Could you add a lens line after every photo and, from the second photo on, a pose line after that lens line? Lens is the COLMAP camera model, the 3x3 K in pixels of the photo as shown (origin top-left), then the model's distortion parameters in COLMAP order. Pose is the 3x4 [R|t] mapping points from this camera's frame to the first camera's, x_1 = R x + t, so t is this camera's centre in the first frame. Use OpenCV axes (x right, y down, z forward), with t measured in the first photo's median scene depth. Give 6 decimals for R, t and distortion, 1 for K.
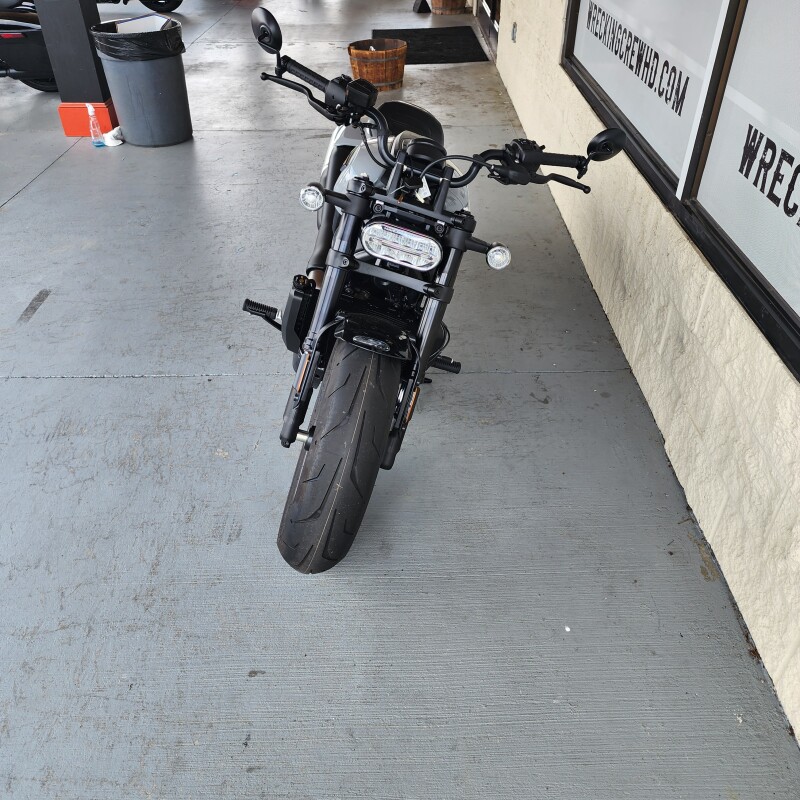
lens RADIAL K [[715.7, 0, 407.4], [0, 715.7, 397.5], [0, 0, 1]] dist [0.055454, -0.037233]
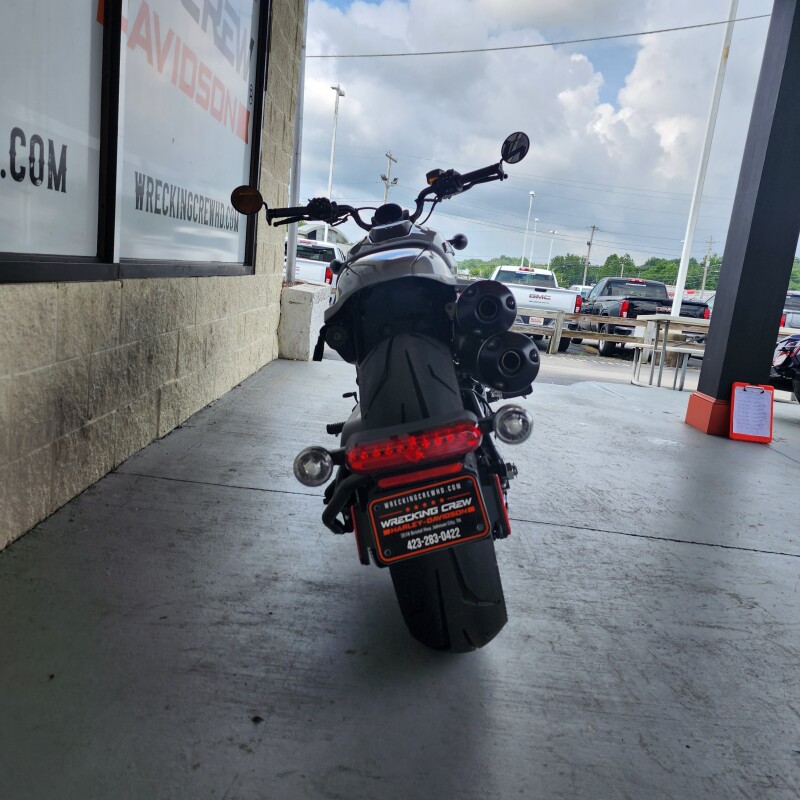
lens RADIAL K [[702.8, 0, 407.3], [0, 702.8, 404.5], [0, 0, 1]] dist [0.093825, -0.085252]
pose [[-0.991686, -0.124770, -0.031491, -0.012497], [-0.107512, 0.668859, 0.735574, -0.965694], [-0.070715, 0.732844, -0.676712, 1.894435]]
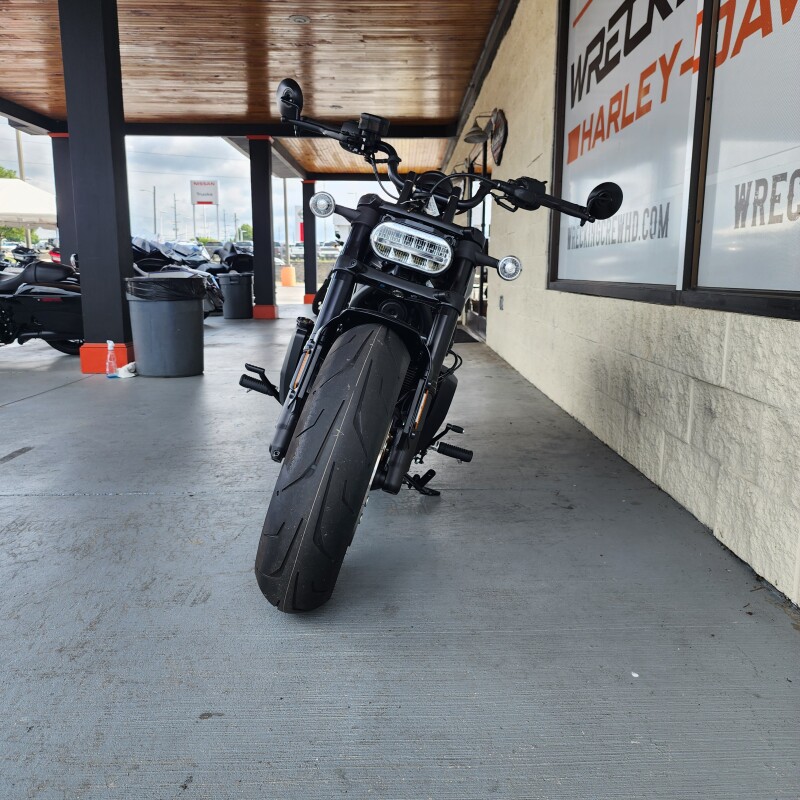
lens RADIAL K [[721.8, 0, 411.9], [0, 721.8, 397.3], [0, 0, 1]] dist [0.041100, -0.025664]
pose [[0.999923, 0.000806, 0.012361, -0.015584], [0.004848, 0.892807, -0.450413, 0.340642], [-0.011399, 0.450438, 0.892735, 0.170474]]
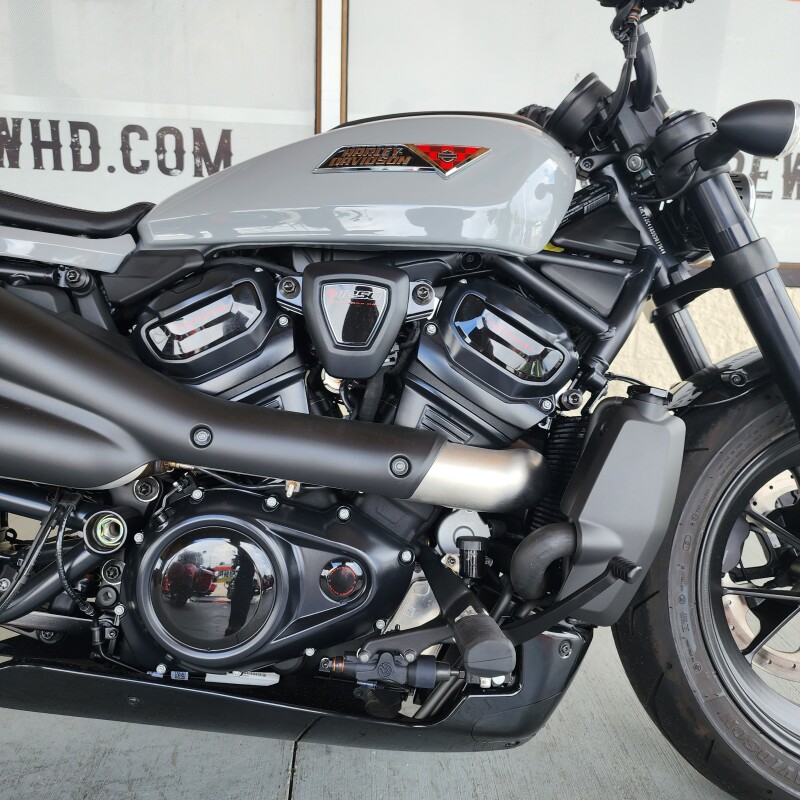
lens RADIAL K [[715.7, 0, 407.4], [0, 715.7, 397.5], [0, 0, 1]] dist [0.055454, -0.037233]
pose [[-0.056154, -0.256014, 0.965041, -0.506739], [0.567610, 0.786987, 0.241806, -0.314231], [-0.821380, 0.561345, 0.101124, 1.002170]]
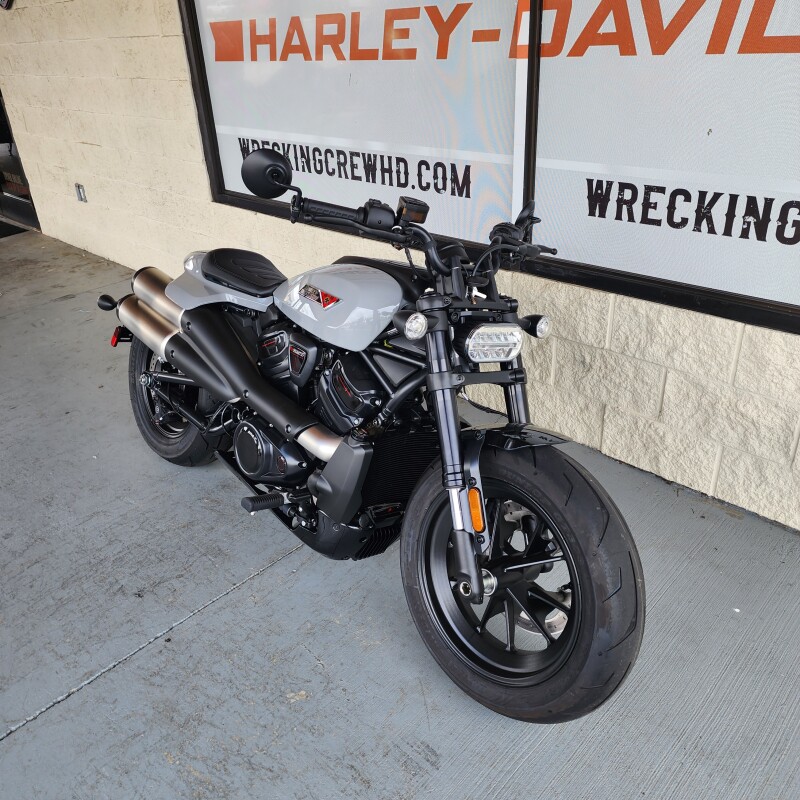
lens RADIAL K [[709.9, 0, 400.0], [0, 709.9, 400.0], [0, 0, 1]] dist [0.036140, 0.006605]
pose [[0.708238, -0.362268, 0.605937, -0.575669], [0.461260, 0.887222, -0.008696, -0.157575], [-0.534451, 0.285654, 0.795465, 0.269589]]
